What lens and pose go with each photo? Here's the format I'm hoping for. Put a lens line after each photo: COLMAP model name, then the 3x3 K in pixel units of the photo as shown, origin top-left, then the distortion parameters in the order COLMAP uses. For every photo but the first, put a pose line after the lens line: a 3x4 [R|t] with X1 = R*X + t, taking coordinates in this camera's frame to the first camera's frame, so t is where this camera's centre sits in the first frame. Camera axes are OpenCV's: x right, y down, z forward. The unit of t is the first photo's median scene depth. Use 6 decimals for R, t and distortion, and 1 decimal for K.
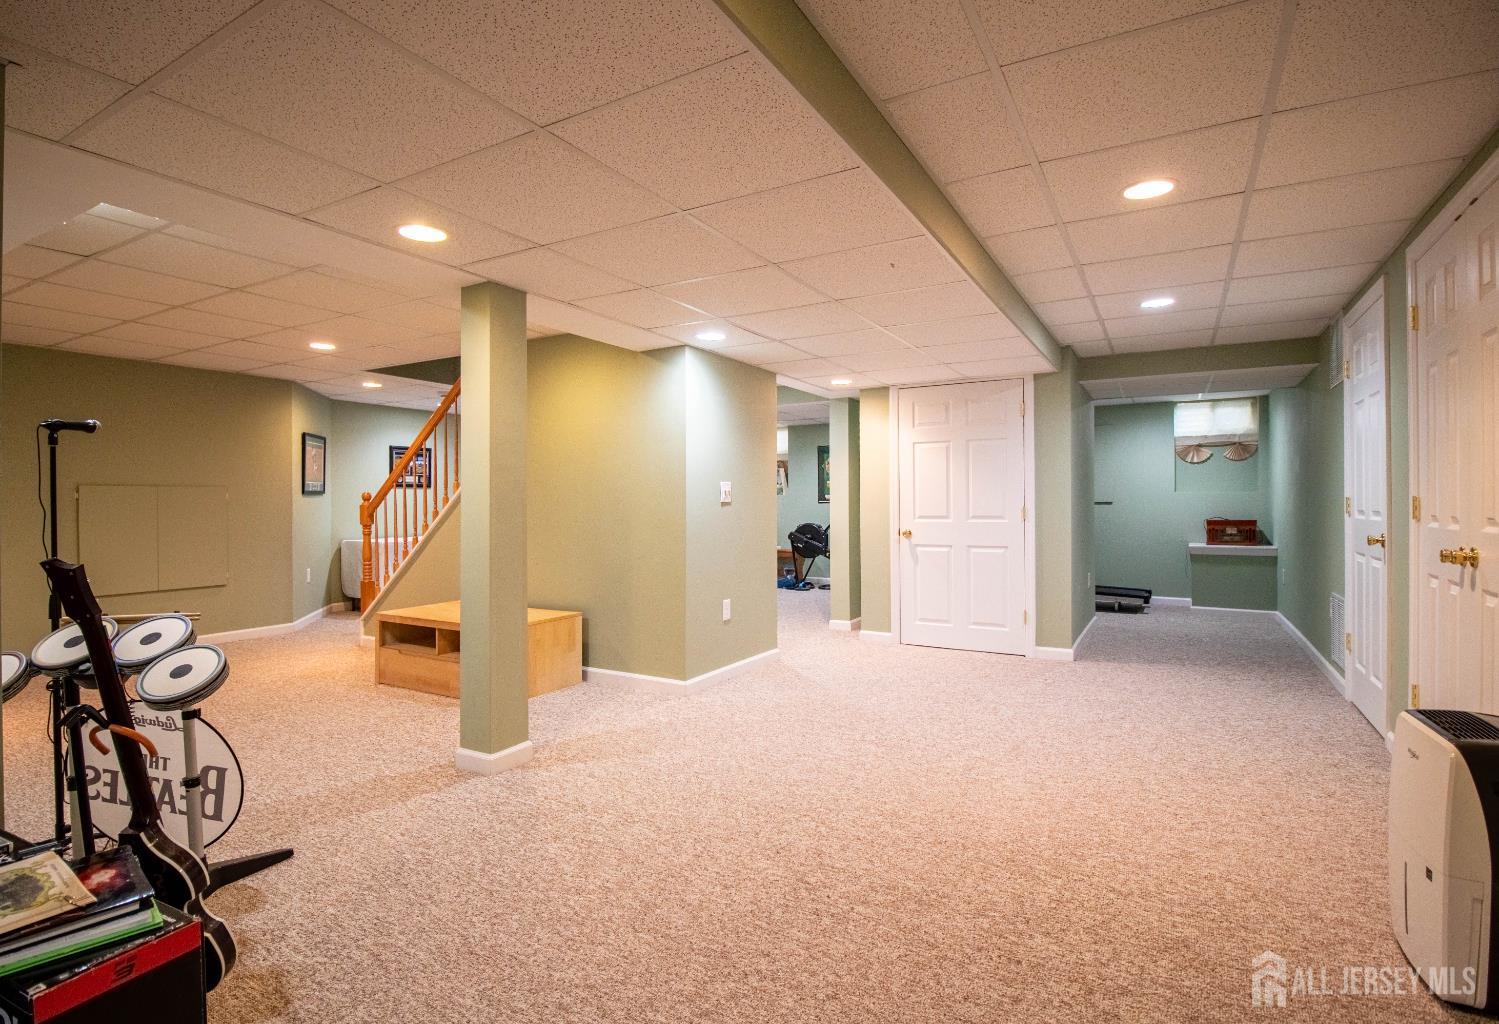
lens RADIAL K [[748.5, 0, 749.5], [0, 748.5, 512.0], [0, 0, 1]] dist [-0.002524, -0.000299]
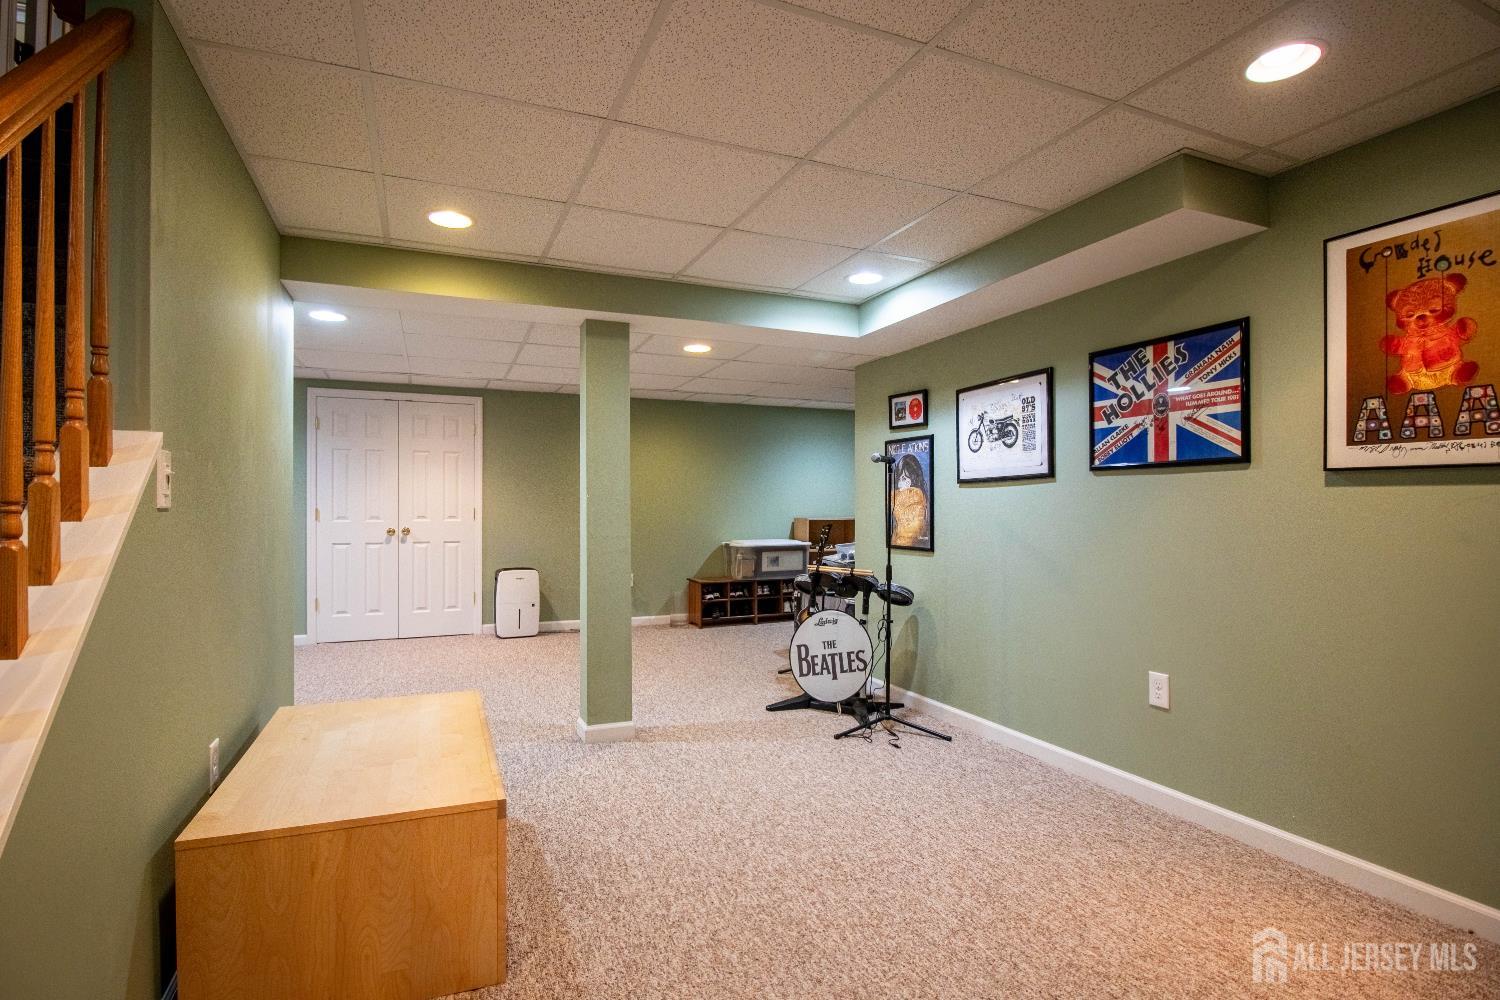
lens RADIAL K [[748.3, 0, 752.8], [0, 748.3, 484.7], [0, 0, 1]] dist [0.002570, -0.018341]
pose [[-0.805556, 0.030268, 0.591747, -1.303526], [0.022818, 0.999538, -0.020065, -0.015083], [-0.592081, -0.002661, -0.805874, 1.937016]]
